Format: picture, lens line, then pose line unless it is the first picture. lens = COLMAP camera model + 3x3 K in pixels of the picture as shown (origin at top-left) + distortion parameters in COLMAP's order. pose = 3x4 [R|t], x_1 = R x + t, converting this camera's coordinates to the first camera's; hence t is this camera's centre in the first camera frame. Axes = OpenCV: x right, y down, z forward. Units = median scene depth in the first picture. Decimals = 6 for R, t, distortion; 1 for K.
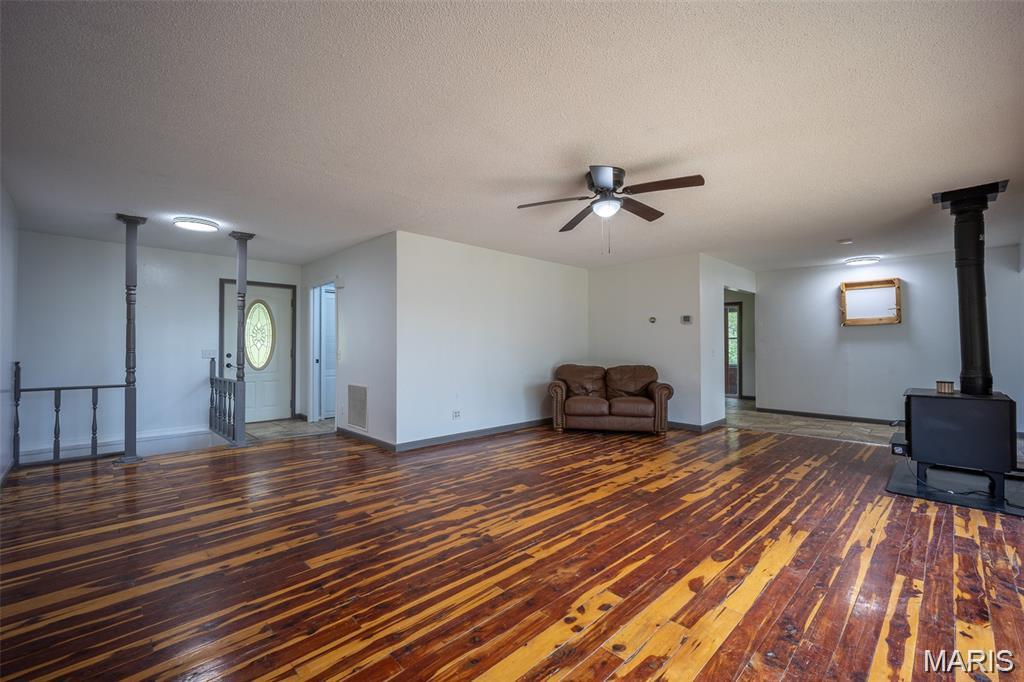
lens RADIAL K [[431.6, 0, 493.5], [0, 431.6, 348.7], [0, 0, 1]] dist [-0.000684, -0.000196]
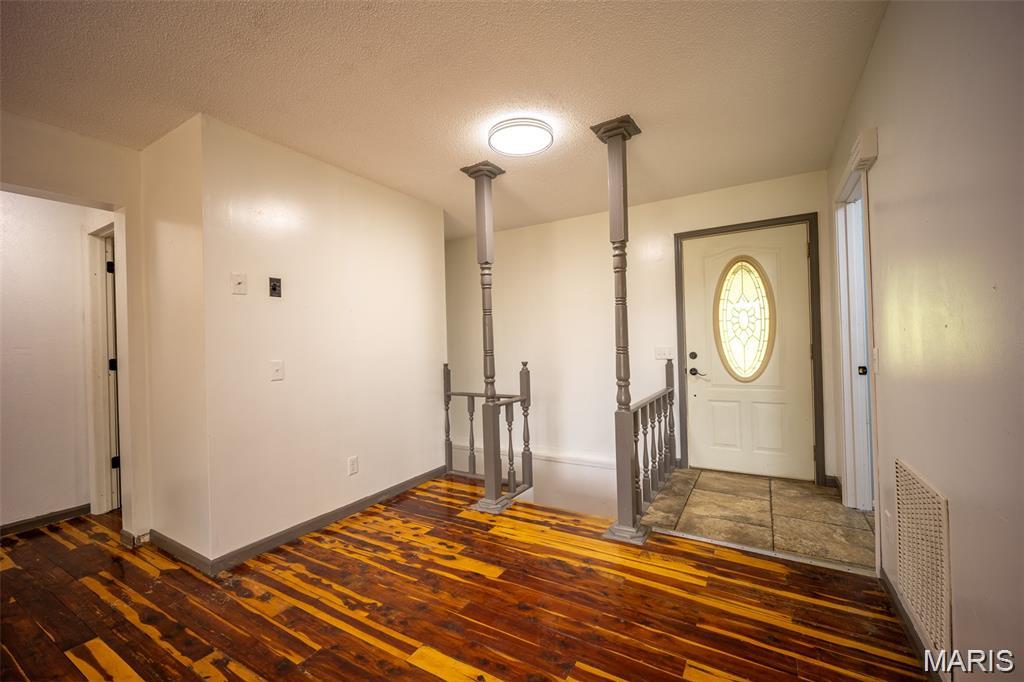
lens RADIAL K [[412.9, 0, 522.5], [0, 412.9, 345.3], [0, 0, 1]] dist [-0.000581, 0.000120]
pose [[0.278319, -0.003574, -0.960482, -0.189943], [0.023121, 0.999728, 0.002979, -0.010601], [0.960210, -0.023037, 0.278326, 1.013980]]
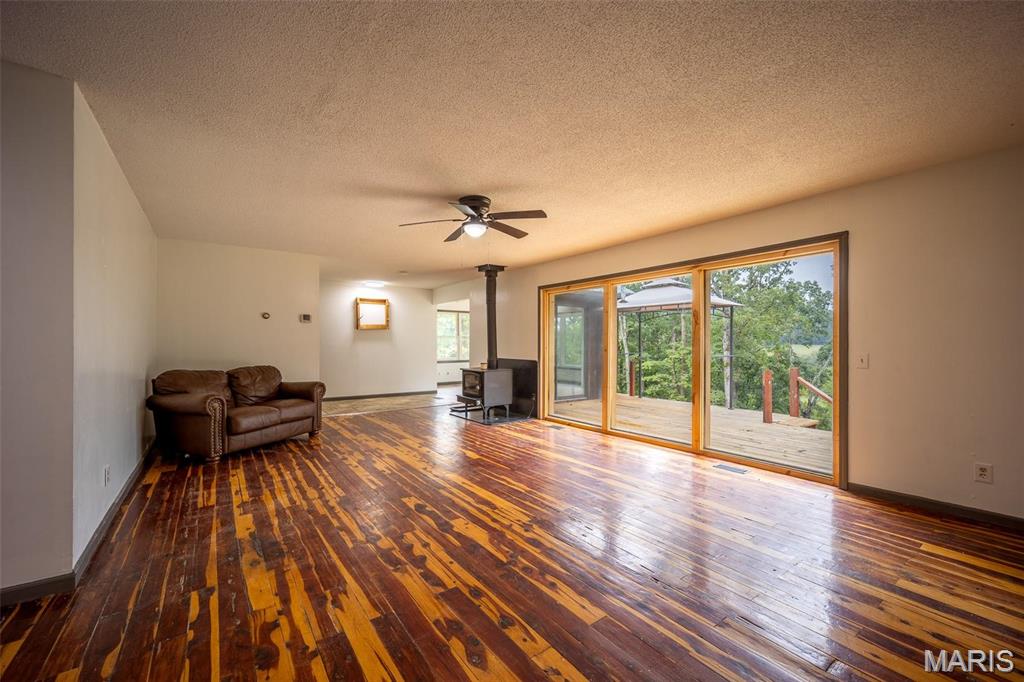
lens RADIAL K [[412.9, 0, 505.0], [0, 412.9, 342.5], [0, 0, 1]] dist [-0.000581, 0.000120]
pose [[0.140413, 0.002906, 0.990089, -0.754643], [0.004399, 0.999984, -0.003559, -0.007990], [-0.990083, 0.004856, 0.140398, 0.658748]]
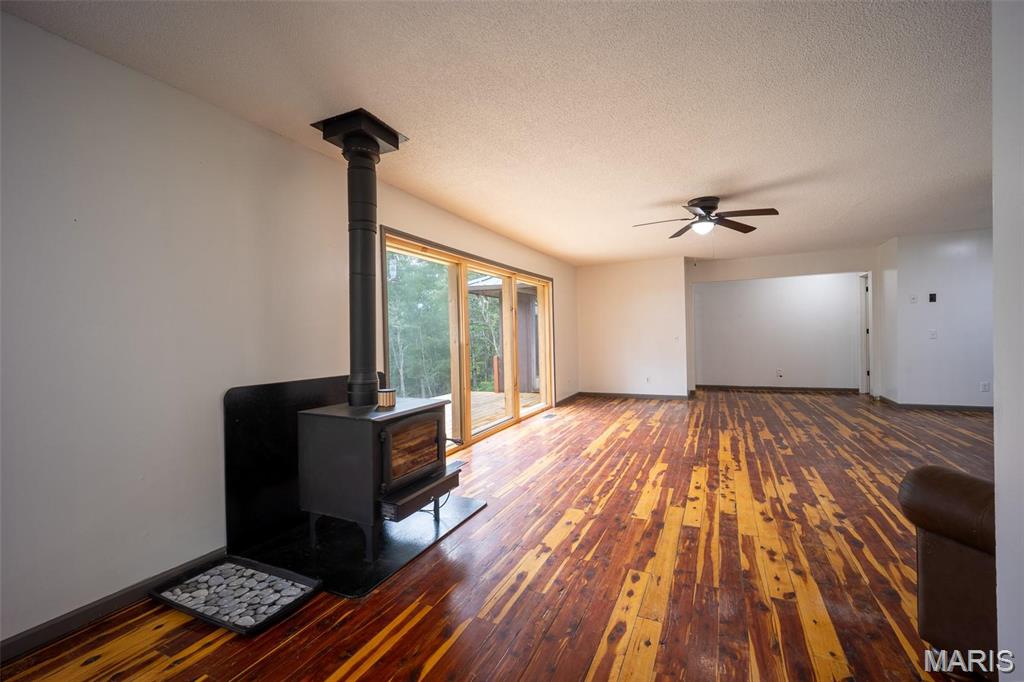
lens RADIAL K [[431.6, 0, 514.7], [0, 431.6, 331.4], [0, 0, 1]] dist [-0.000684, -0.000196]
pose [[-0.930268, 0.016273, -0.366521, 1.129578], [0.018440, 0.999827, -0.002413, -0.014481], [0.366418, -0.009004, -0.930407, 1.765545]]
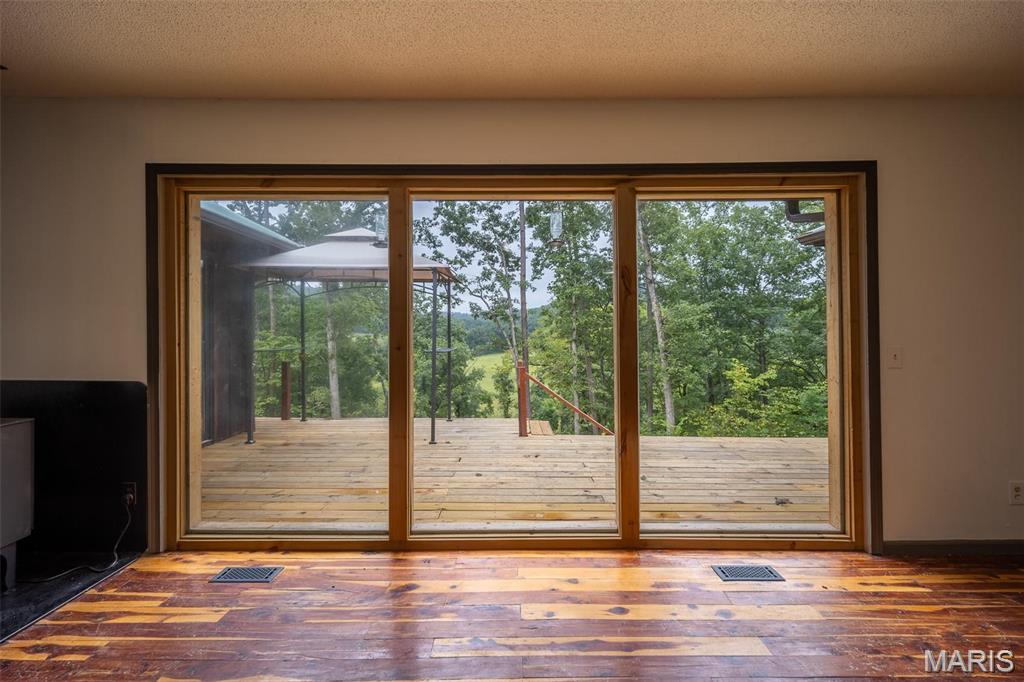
lens RADIAL K [[431.6, 0, 491.3], [0, 431.6, 329.1], [0, 0, 1]] dist [-0.000684, -0.000196]
pose [[-0.727042, 0.005292, 0.686573, 0.233277], [0.002987, 0.999985, -0.004545, -0.006779], [-0.686586, -0.001254, -0.727047, 0.881740]]
